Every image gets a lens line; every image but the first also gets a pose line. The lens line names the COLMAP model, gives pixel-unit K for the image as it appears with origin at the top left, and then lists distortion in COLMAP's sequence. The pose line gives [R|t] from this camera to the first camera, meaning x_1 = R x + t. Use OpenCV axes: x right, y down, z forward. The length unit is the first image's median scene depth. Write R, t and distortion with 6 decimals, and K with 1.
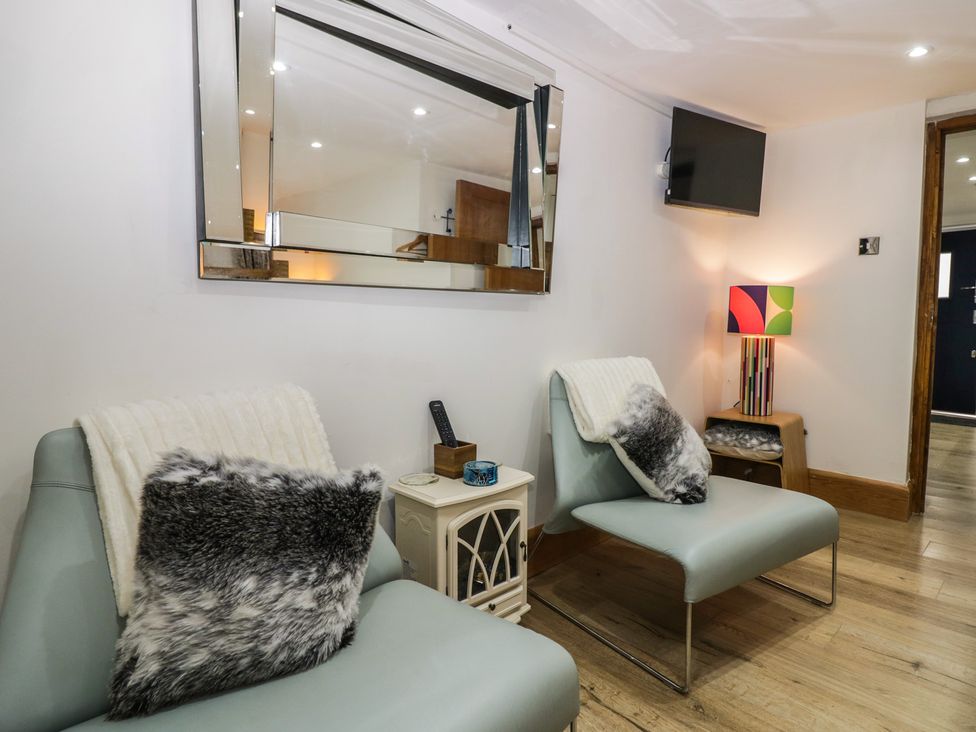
lens RADIAL K [[547.7, 0, 488.6], [0, 547.7, 348.2], [0, 0, 1]] dist [0.003732, -0.025719]
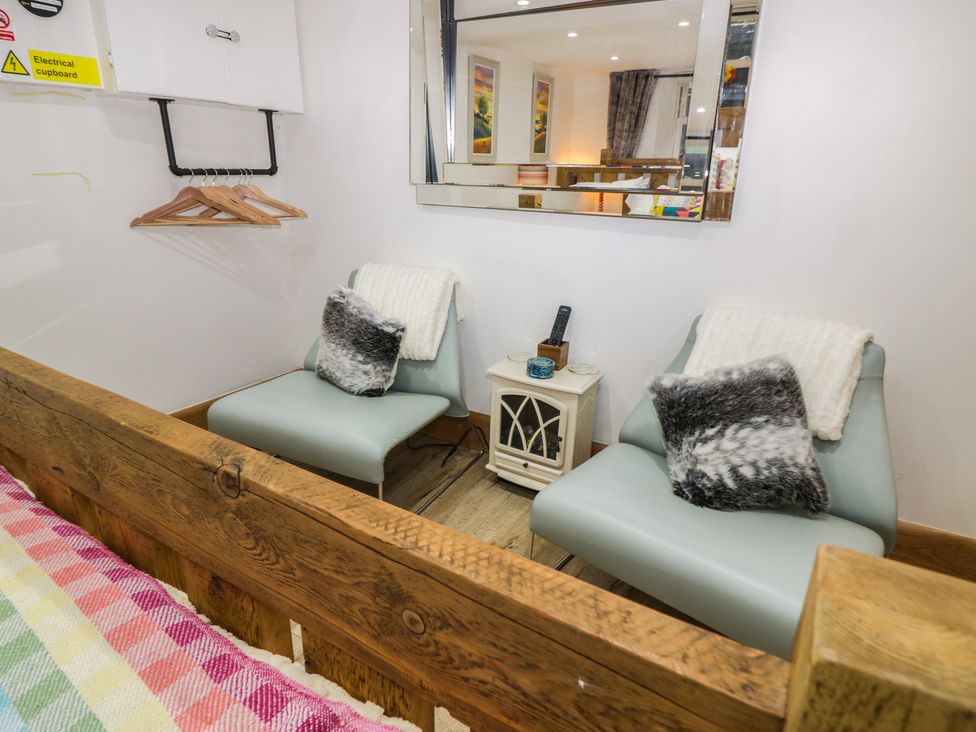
lens RADIAL K [[536.0, 0, 490.9], [0, 536.0, 361.2], [0, 0, 1]] dist [-0.002452, -0.017460]
pose [[0.275848, 0.319159, -0.906667, 1.062188], [-0.068740, 0.947400, 0.312584, -0.161244], [0.958740, -0.023901, 0.283277, 0.553107]]
